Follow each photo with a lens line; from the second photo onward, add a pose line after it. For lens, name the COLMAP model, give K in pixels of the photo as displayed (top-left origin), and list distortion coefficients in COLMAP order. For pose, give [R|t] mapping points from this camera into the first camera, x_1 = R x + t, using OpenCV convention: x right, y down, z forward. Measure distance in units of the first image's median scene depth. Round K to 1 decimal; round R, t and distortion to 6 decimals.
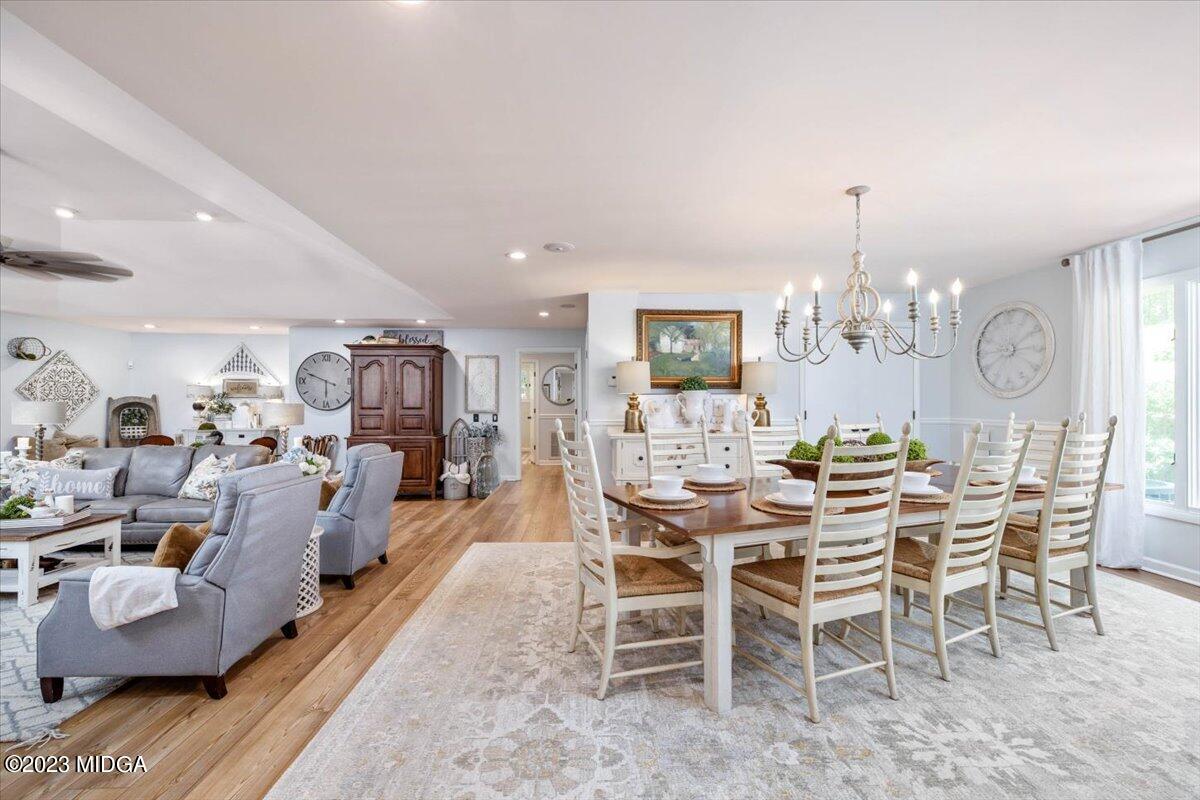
lens RADIAL K [[501.7, 0, 600.0], [0, 501.7, 400.0], [0, 0, 1]] dist [-0.000319, -0.000338]
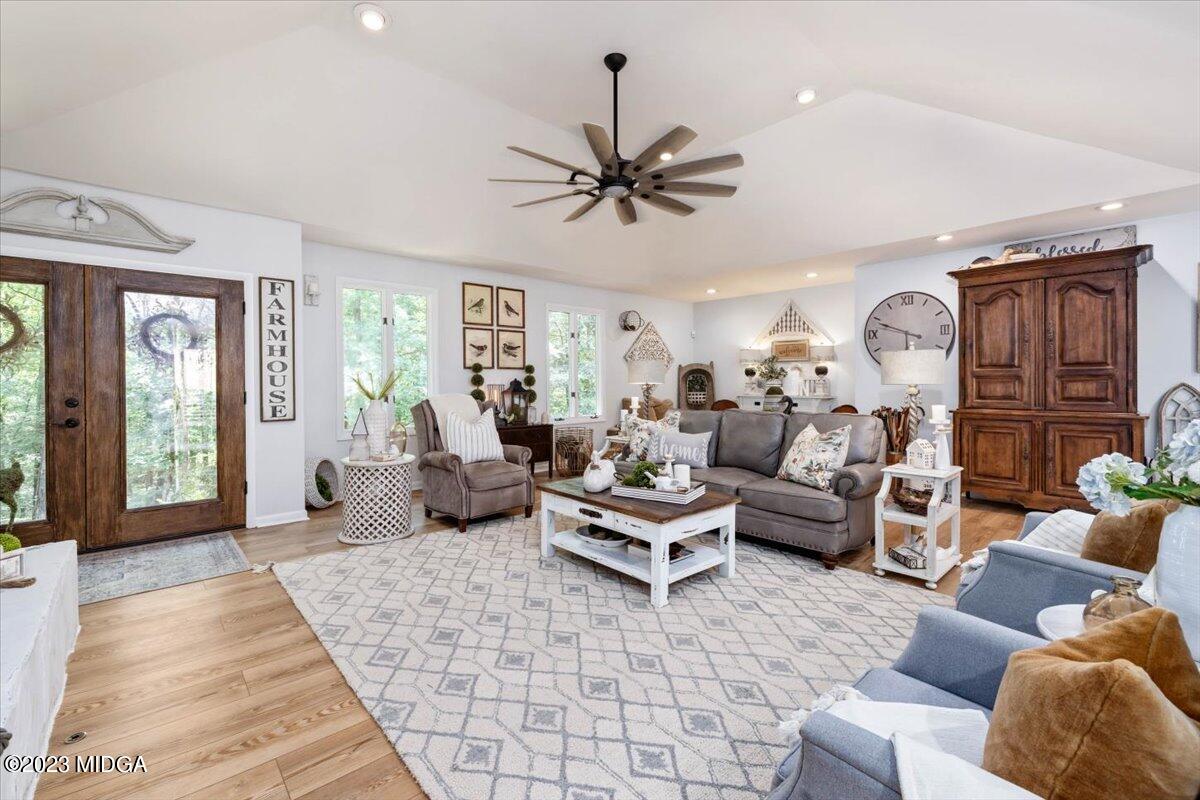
lens RADIAL K [[513.9, 0, 606.0], [0, 513.9, 395.5], [0, 0, 1]] dist [-0.000412, -0.000103]
pose [[0.641511, 0.017765, -0.766908, -0.271715], [0.011130, 0.999411, 0.032461, 0.026660], [0.767033, -0.029360, 0.640935, 0.199481]]
